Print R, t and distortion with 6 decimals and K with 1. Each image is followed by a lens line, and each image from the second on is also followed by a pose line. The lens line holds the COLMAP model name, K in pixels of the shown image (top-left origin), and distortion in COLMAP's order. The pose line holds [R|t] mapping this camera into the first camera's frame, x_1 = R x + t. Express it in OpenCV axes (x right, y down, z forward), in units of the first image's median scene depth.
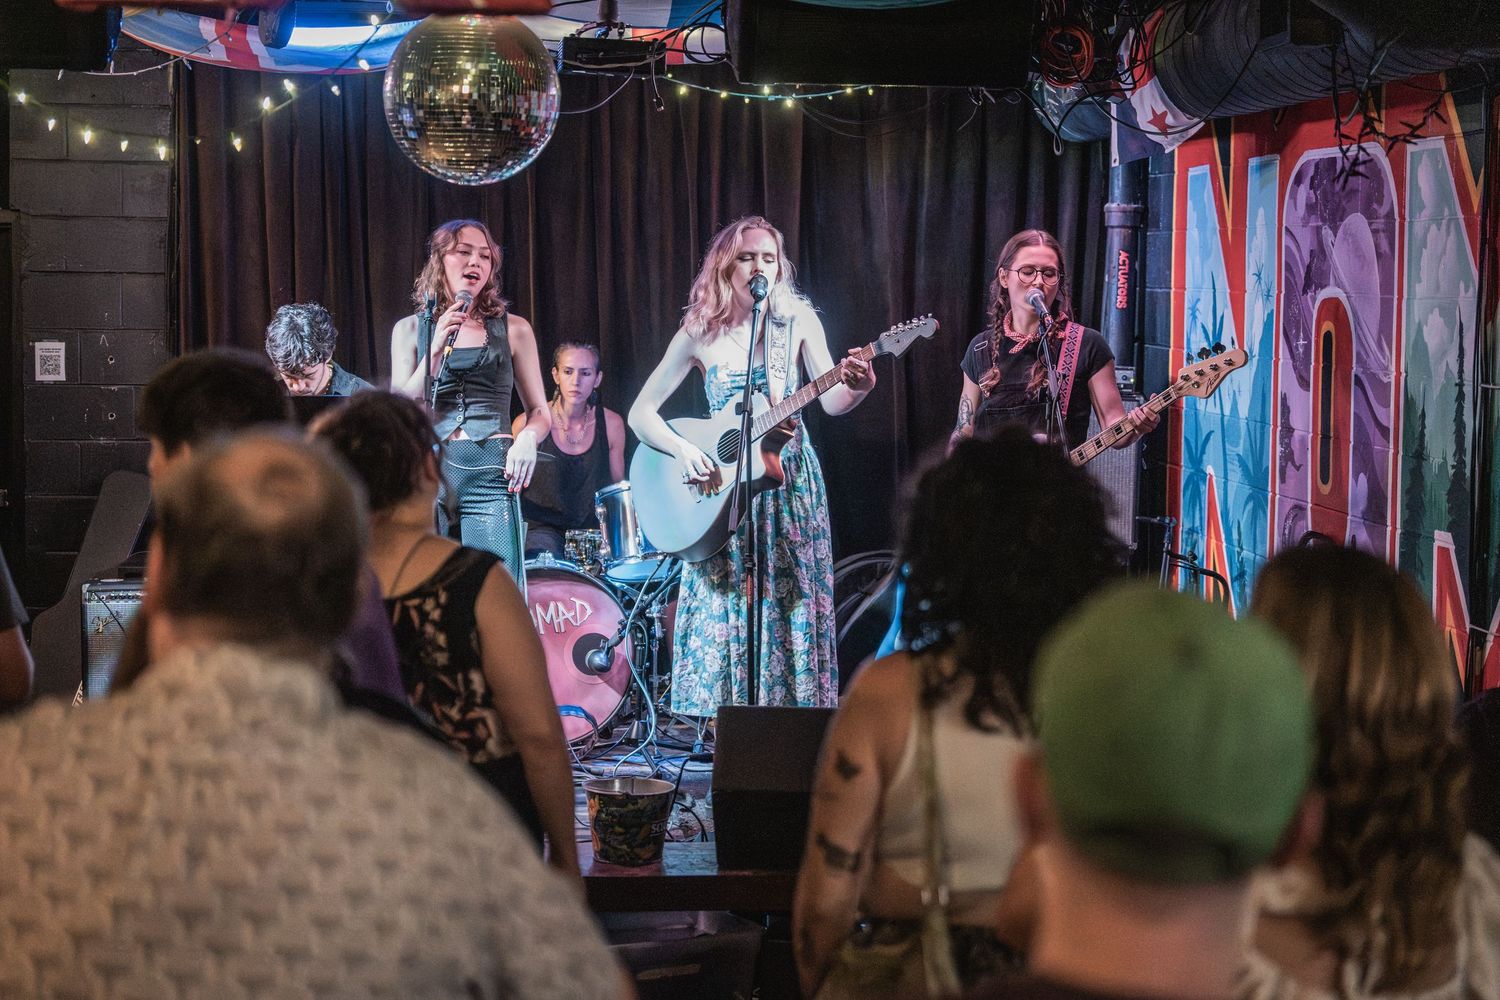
lens RADIAL K [[2851.3, 0, 750.0], [0, 2851.3, 500.0], [0, 0, 1]] dist [-0.012356, -0.187196]
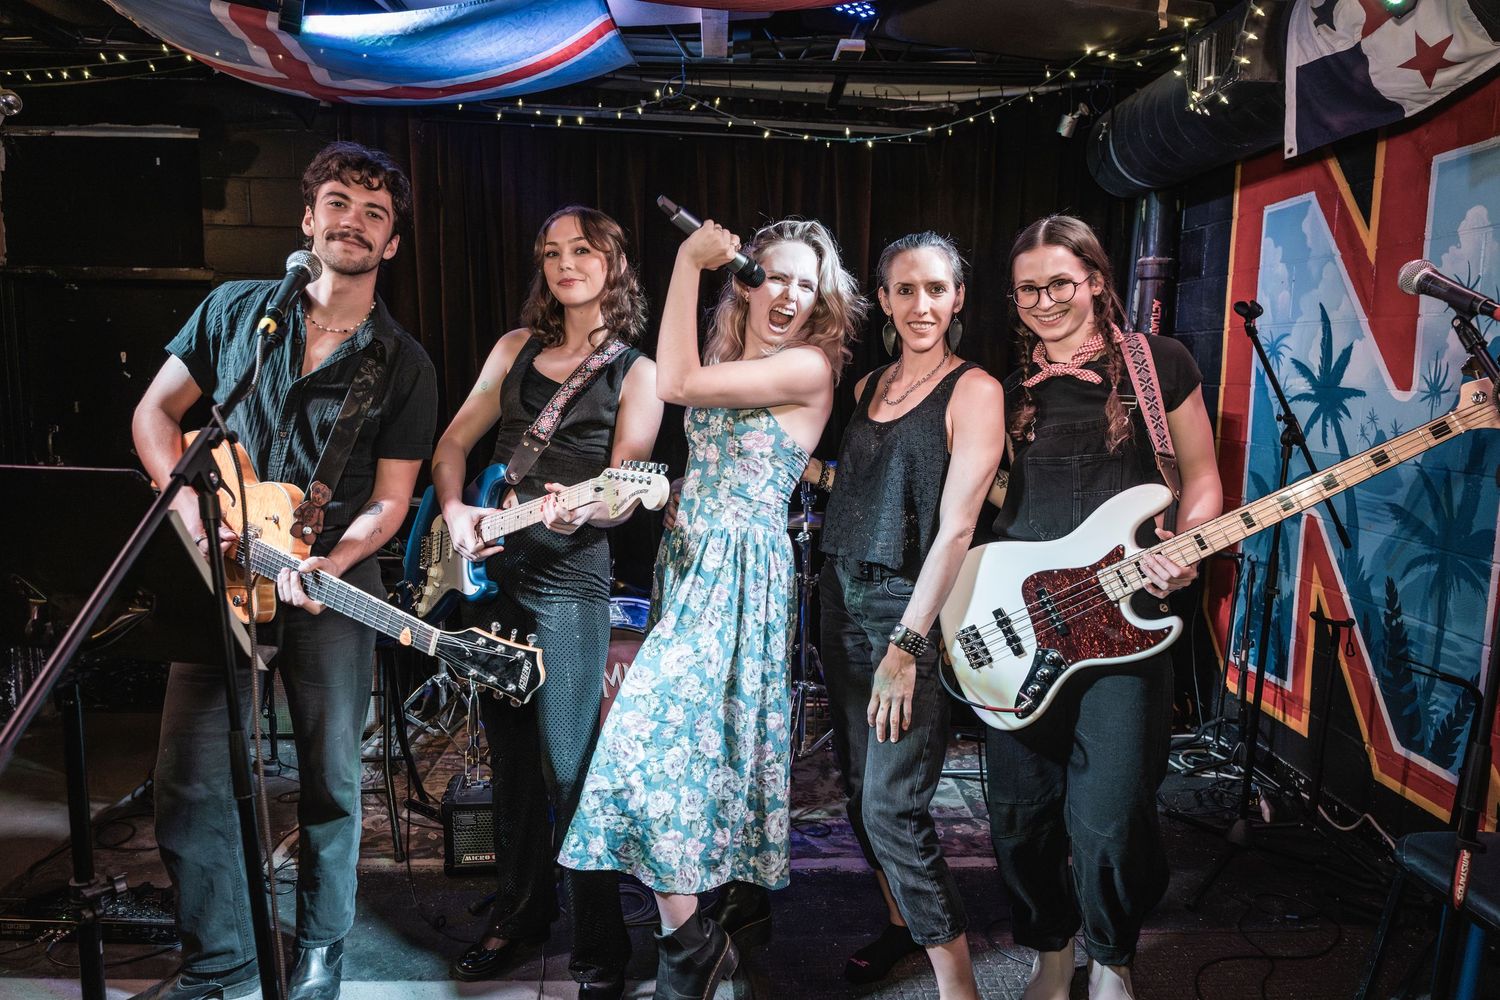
lens RADIAL K [[973.0, 0, 750.0], [0, 973.0, 500.0], [0, 0, 1]] dist [-0.007020, 0.000718]
pose [[0.998548, 0.006096, -0.053520, -0.010036], [-0.003023, 0.998351, 0.057326, -0.031699], [0.053781, -0.057081, 0.996920, 0.648490]]
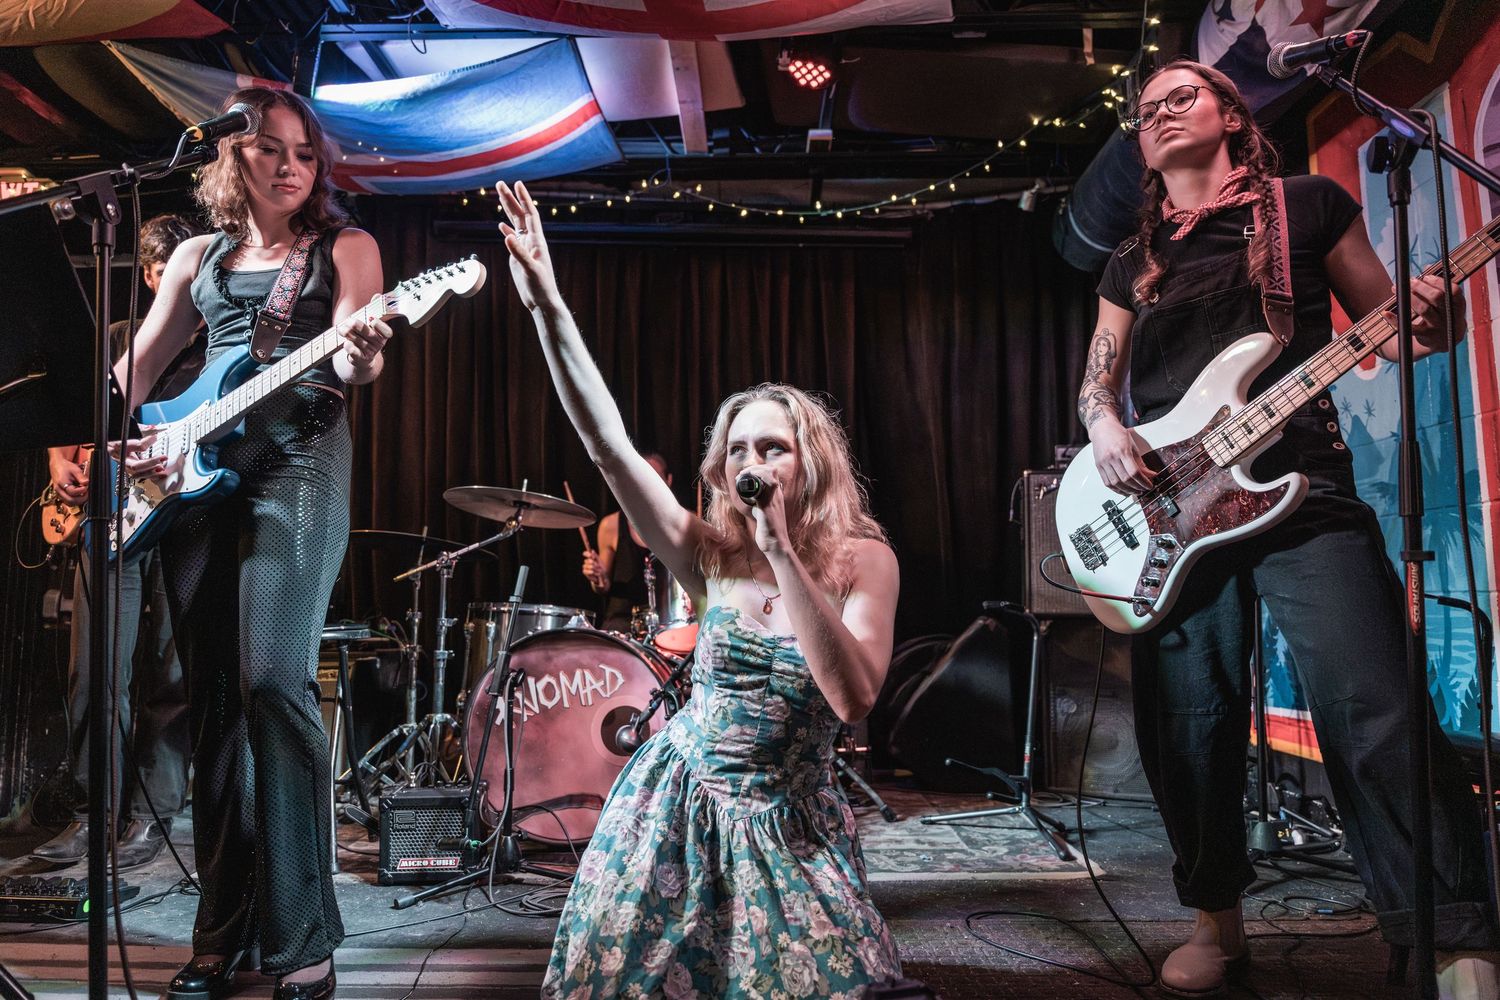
lens RADIAL K [[973.0, 0, 750.0], [0, 973.0, 500.0], [0, 0, 1]] dist [-0.007020, 0.000718]
pose [[0.995020, -0.030544, -0.094882, 0.011736], [0.012842, 0.983242, -0.181851, 0.036821], [0.098846, 0.179727, 0.978738, 0.656644]]
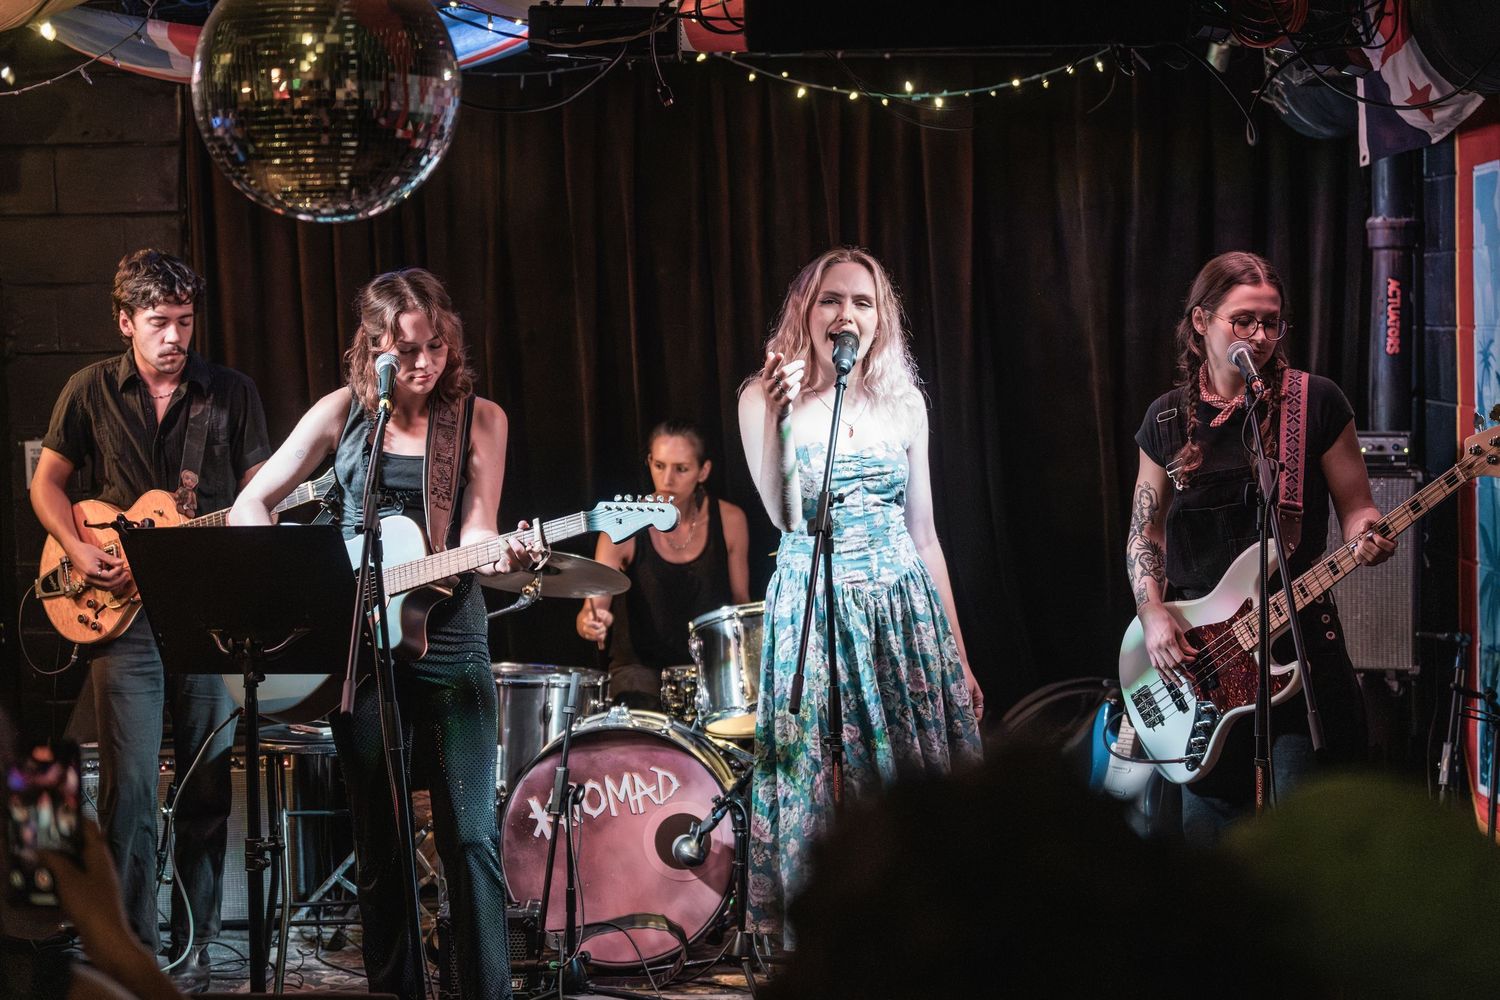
lens RADIAL K [[2909.5, 0, 750.0], [0, 2909.5, 500.0], [0, 0, 1]] dist [-0.014525, -0.128682]
pose [[0.993859, -0.028974, -0.106797, 0.044099], [0.027255, 0.999475, -0.017520, -0.020504], [0.107249, 0.014501, 0.994126, 0.221757]]
